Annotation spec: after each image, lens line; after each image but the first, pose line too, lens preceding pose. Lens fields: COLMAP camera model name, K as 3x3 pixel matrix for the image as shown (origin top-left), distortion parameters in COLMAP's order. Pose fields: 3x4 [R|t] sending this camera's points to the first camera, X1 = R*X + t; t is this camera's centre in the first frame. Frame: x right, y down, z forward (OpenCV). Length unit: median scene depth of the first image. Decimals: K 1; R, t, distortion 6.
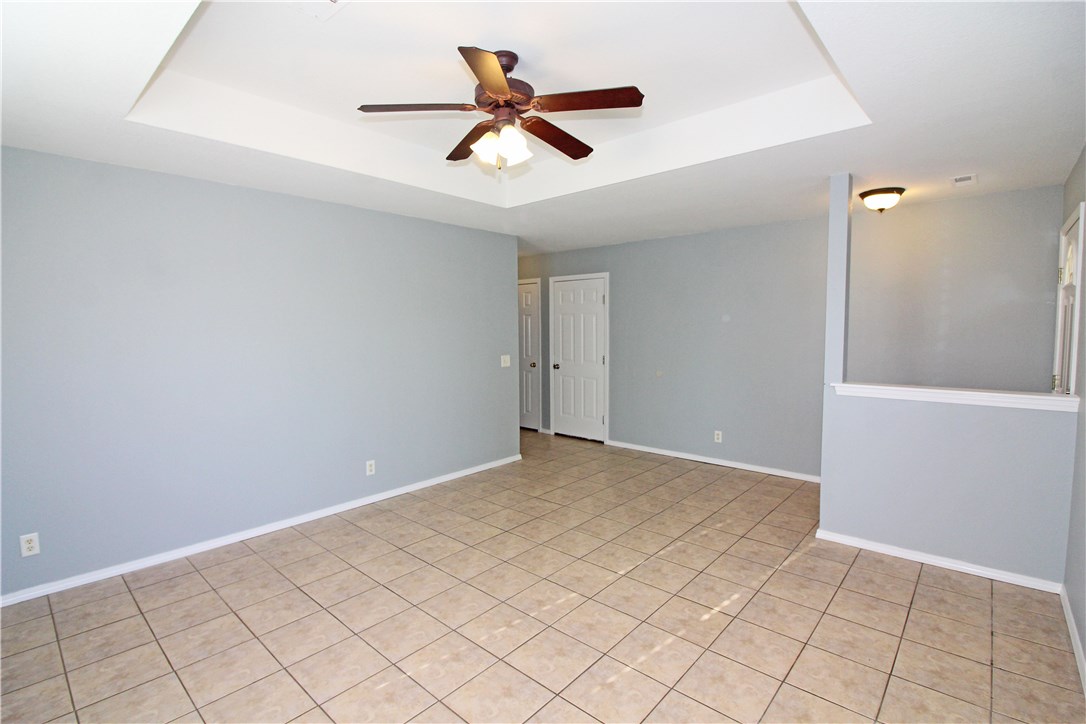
lens RADIAL K [[500.9, 0, 544.6], [0, 500.9, 365.2], [0, 0, 1]] dist [-0.009436, -0.007310]
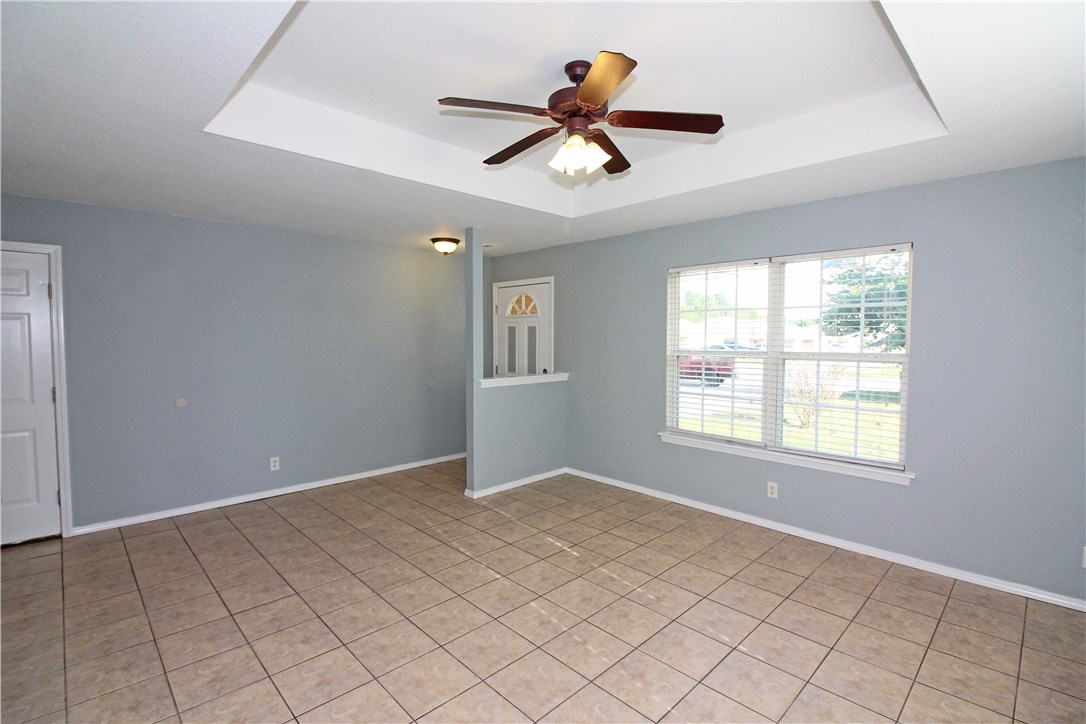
lens RADIAL K [[500.9, 0, 545.2], [0, 500.9, 360.5], [0, 0, 1]] dist [-0.009436, -0.007310]
pose [[0.063491, -0.038669, 0.997233, -0.692202], [0.074425, 0.996650, 0.033908, -0.044496], [-0.995203, 0.072066, 0.066157, 0.656800]]
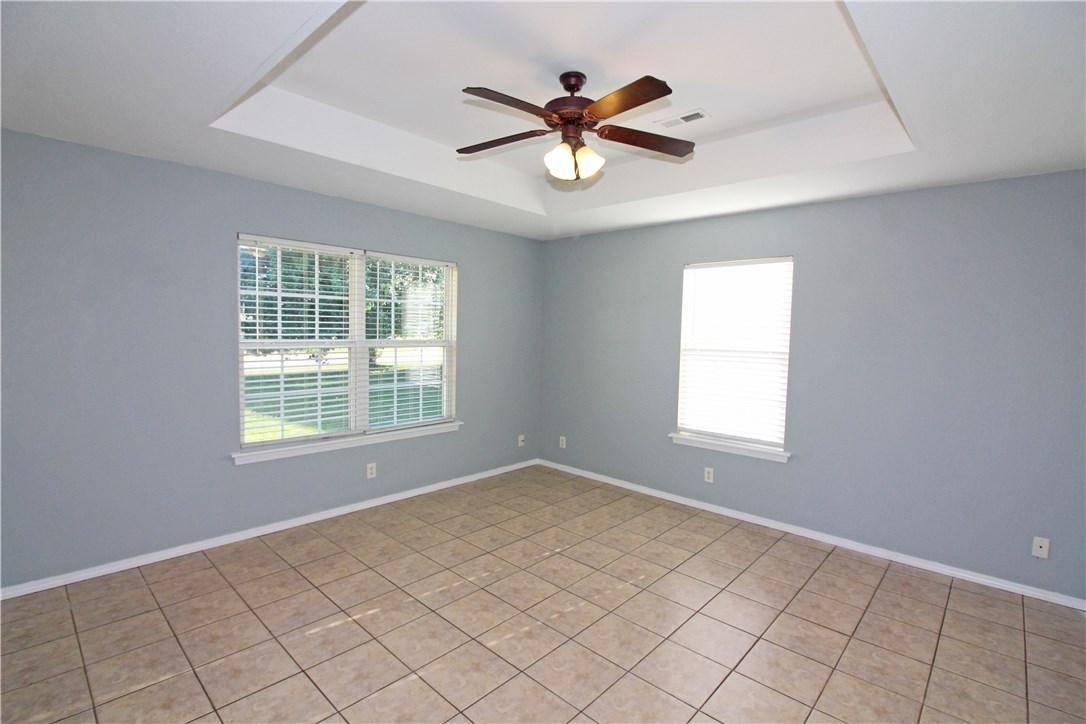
lens RADIAL K [[500.9, 0, 546.3], [0, 500.9, 357.9], [0, 0, 1]] dist [-0.009436, -0.007310]
pose [[-0.999898, -0.010685, 0.009518, -0.029051], [-0.009323, 0.991052, 0.133153, -0.104377], [-0.010856, 0.133051, -0.991050, 1.337040]]
